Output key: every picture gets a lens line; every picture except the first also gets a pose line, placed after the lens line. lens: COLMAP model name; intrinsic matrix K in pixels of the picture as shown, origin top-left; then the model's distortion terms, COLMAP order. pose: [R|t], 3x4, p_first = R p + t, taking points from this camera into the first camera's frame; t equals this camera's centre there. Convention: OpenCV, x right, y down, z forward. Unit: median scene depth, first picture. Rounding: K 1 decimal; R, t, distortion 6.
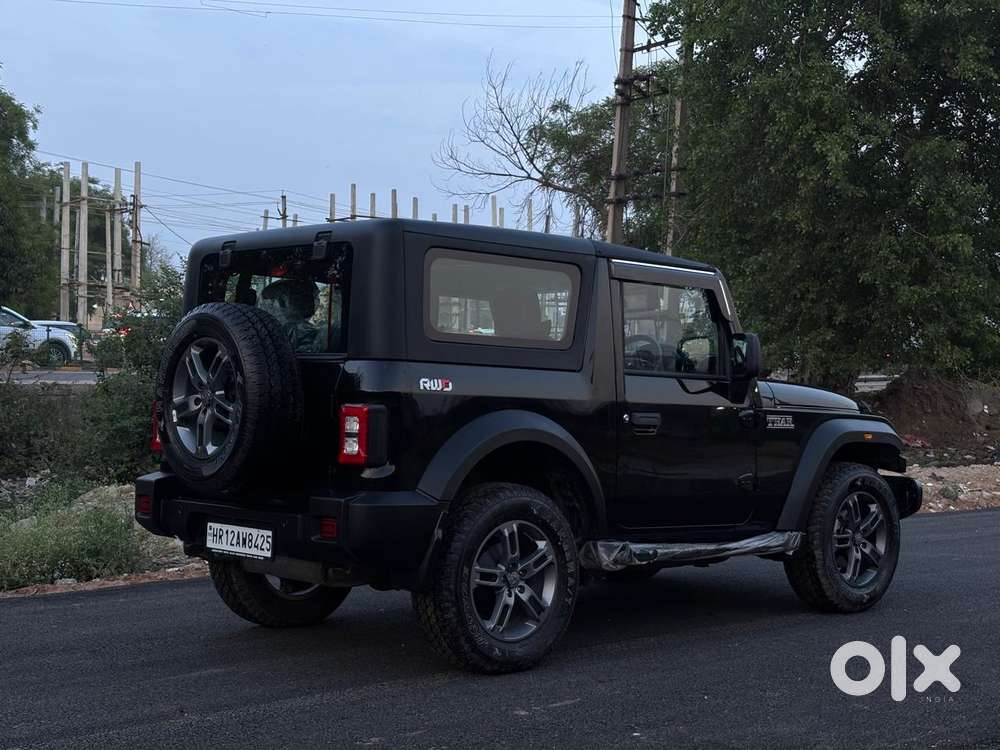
lens RADIAL K [[1466.1, 0, 500.0], [0, 1466.1, 375.0], [0, 0, 1]] dist [0.240854, -1.041113]
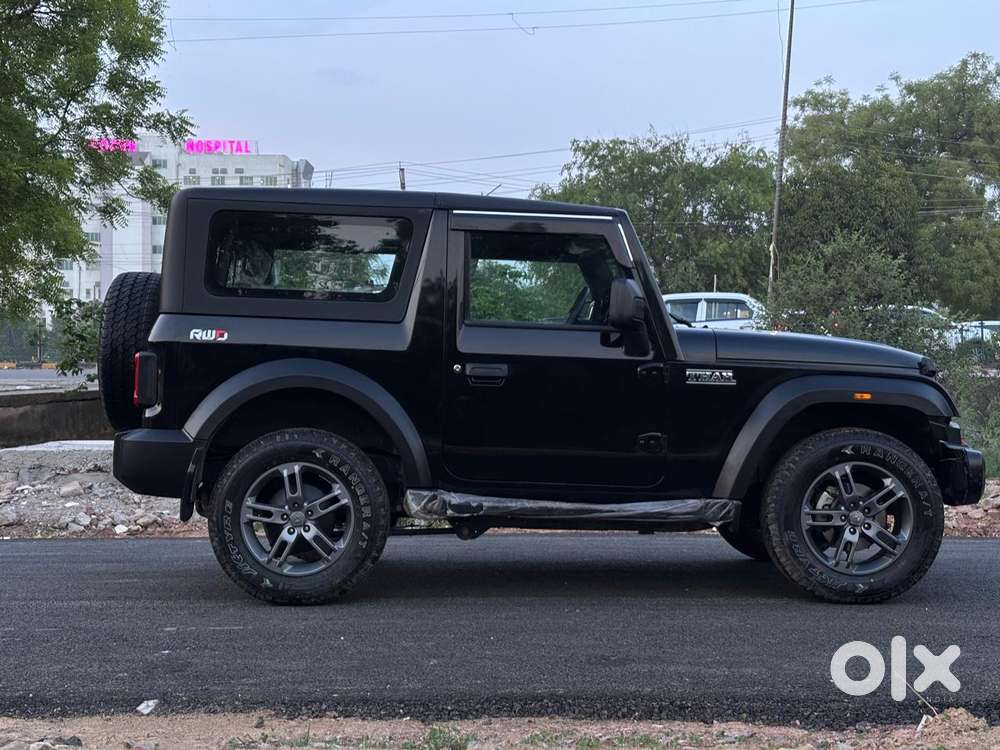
lens RADIAL K [[1466.1, 0, 500.0], [0, 1466.1, 375.0], [0, 0, 1]] dist [0.240854, -1.041113]
pose [[0.760331, -0.022931, -0.649131, 0.770566], [0.004516, 0.999539, -0.030020, 0.065004], [0.649520, 0.019894, 0.760084, 0.272907]]
